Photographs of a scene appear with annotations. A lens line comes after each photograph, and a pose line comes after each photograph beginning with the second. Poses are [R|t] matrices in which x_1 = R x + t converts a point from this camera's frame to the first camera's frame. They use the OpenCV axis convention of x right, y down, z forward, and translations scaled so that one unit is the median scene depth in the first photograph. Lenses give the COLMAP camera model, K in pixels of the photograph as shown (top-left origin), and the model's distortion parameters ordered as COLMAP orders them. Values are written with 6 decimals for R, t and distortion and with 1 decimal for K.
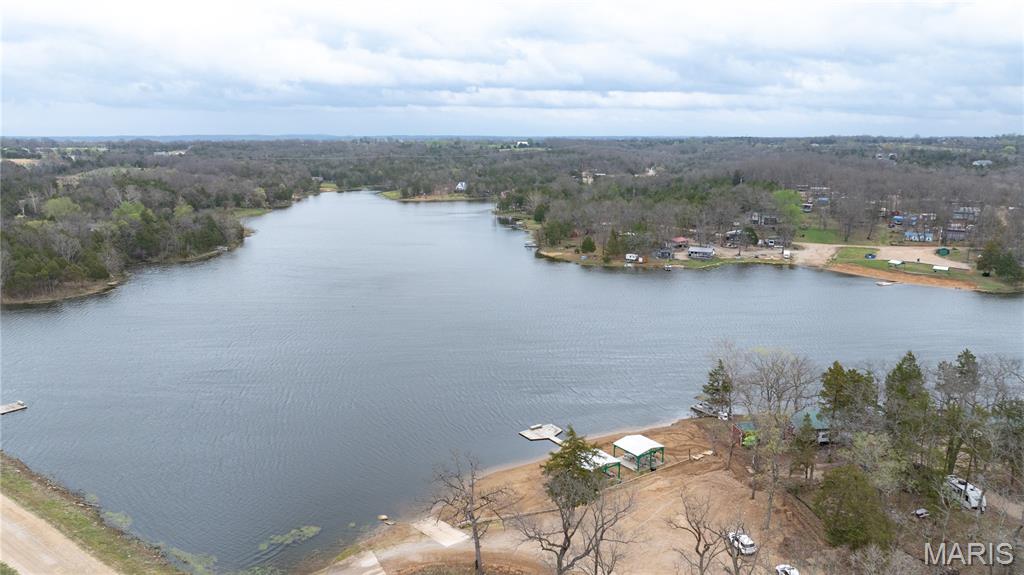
lens RADIAL K [[725.9, 0, 512.0], [0, 725.9, 287.5], [0, 0, 1]] dist [0.000020, 0.003397]
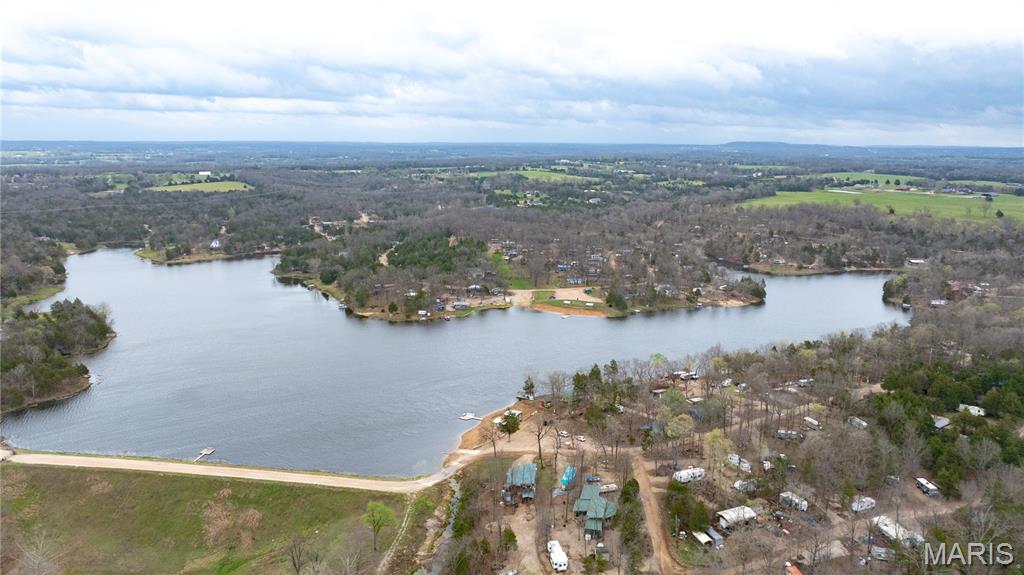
lens RADIAL K [[725.9, 0, 512.0], [0, 725.9, 287.5], [0, 0, 1]] dist [0.000020, 0.003397]
pose [[0.893480, -0.087312, 0.440533, -0.344428], [0.089650, 0.995852, 0.015546, -0.100919], [-0.440063, 0.025604, 0.897602, -0.497558]]
